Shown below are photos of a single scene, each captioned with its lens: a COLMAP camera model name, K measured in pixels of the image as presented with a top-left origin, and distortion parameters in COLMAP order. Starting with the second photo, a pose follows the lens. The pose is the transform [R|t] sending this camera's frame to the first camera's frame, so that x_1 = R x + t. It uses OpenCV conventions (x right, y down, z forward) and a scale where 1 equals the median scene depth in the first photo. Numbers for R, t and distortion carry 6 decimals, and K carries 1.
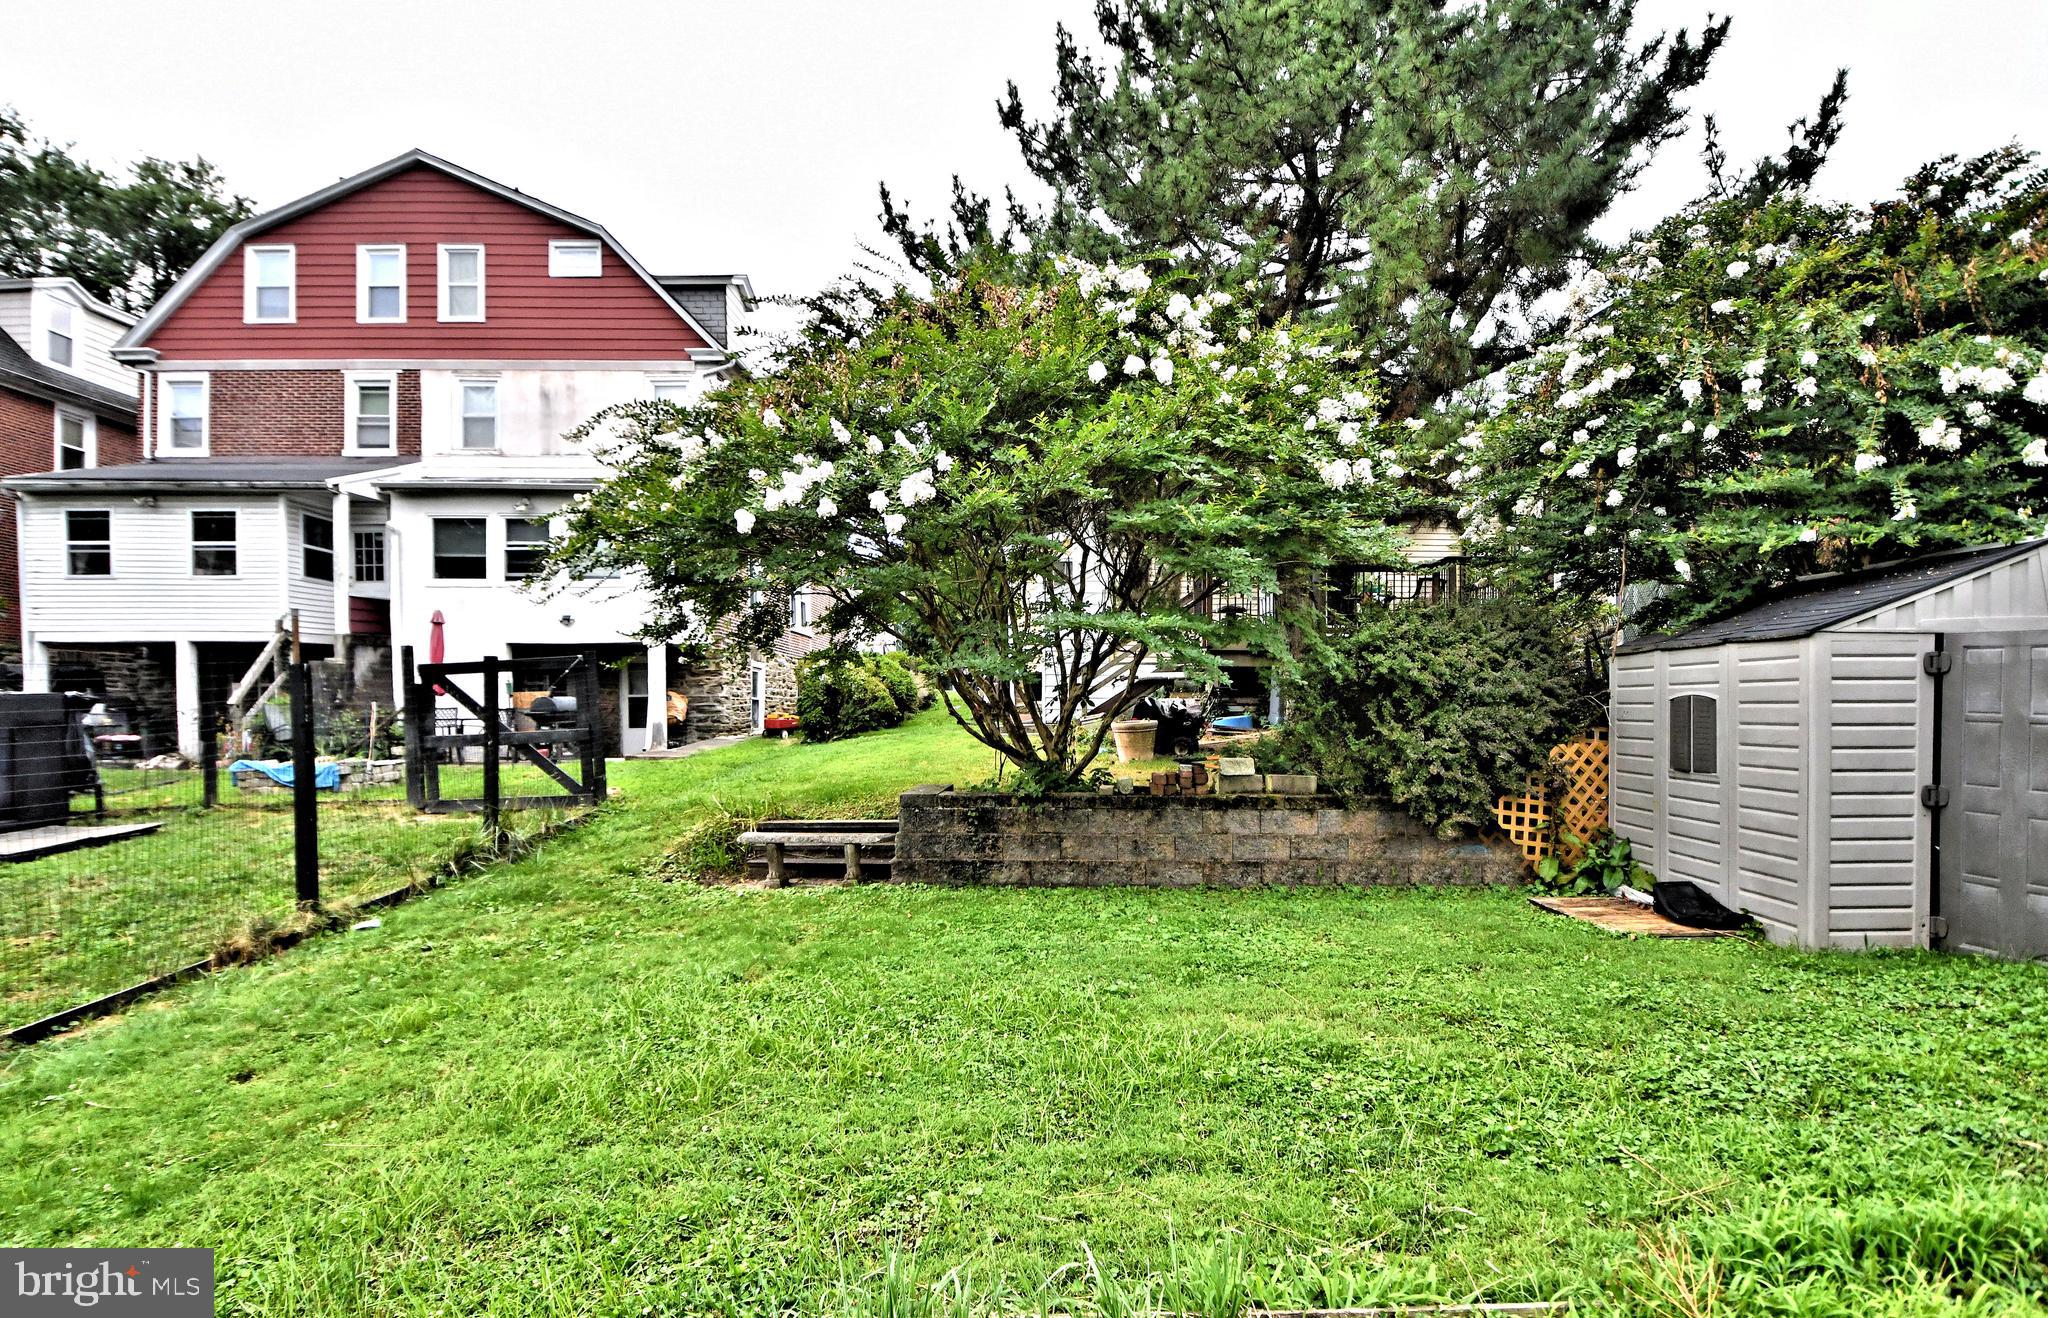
lens RADIAL K [[1094.9, 0, 1027.9], [0, 1094.9, 719.1], [0, 0, 1]] dist [0.001872, -0.035067]
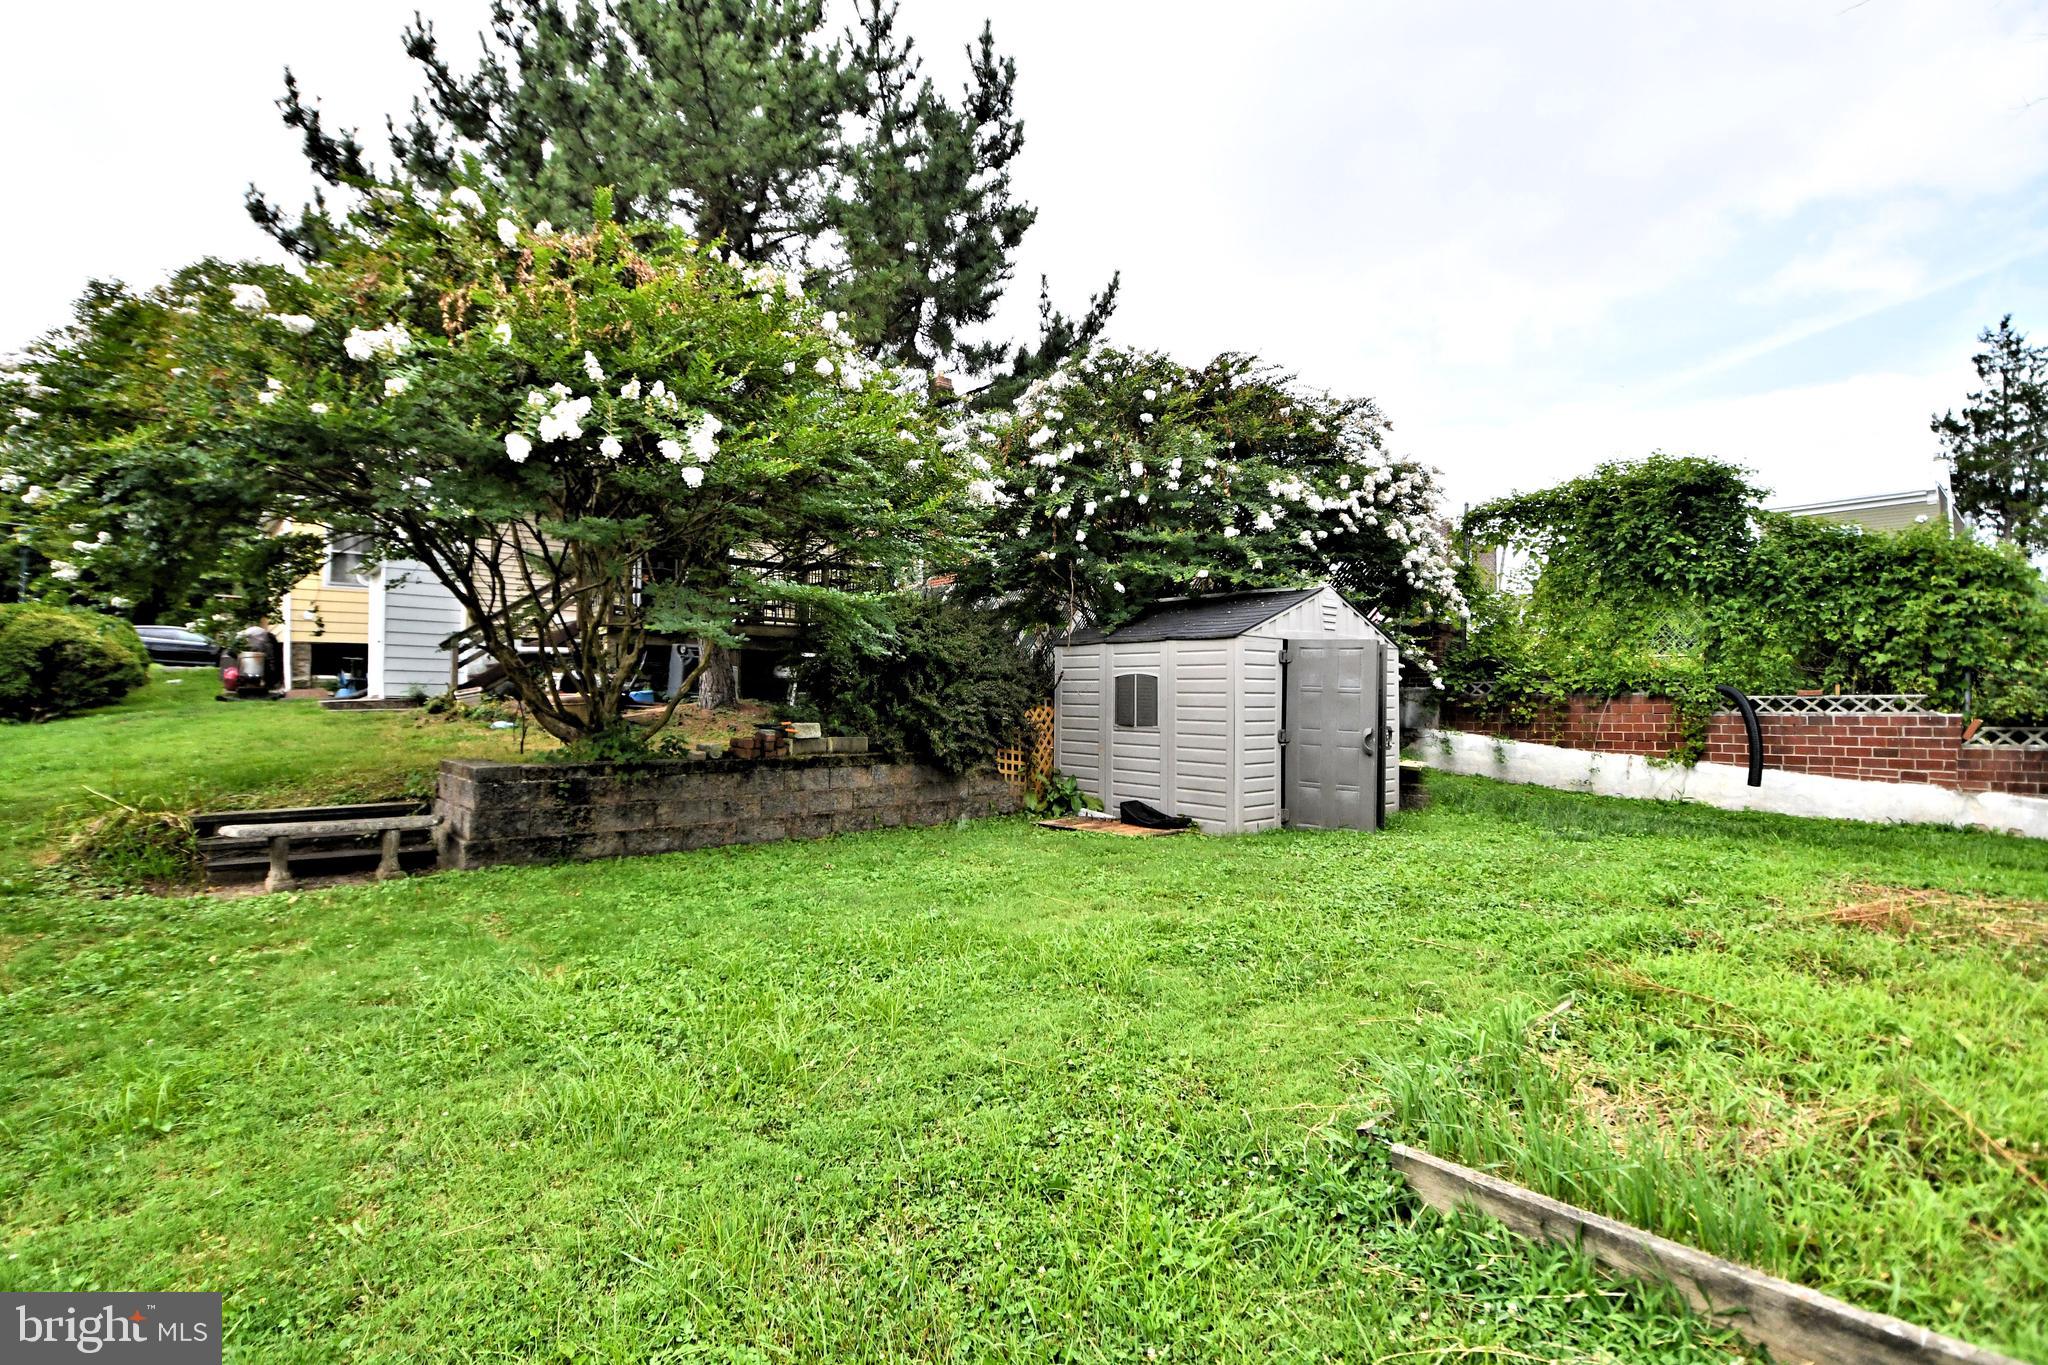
lens RADIAL K [[946.0, 0, 1024.0], [0, 946.0, 682.5], [0, 0, 1]] dist [-0.001000, -0.025784]
pose [[0.732164, 0.016000, 0.680941, -0.326360], [-0.003106, 0.999792, -0.020152, 0.013222], [-0.681121, 0.012640, 0.732061, 0.137255]]
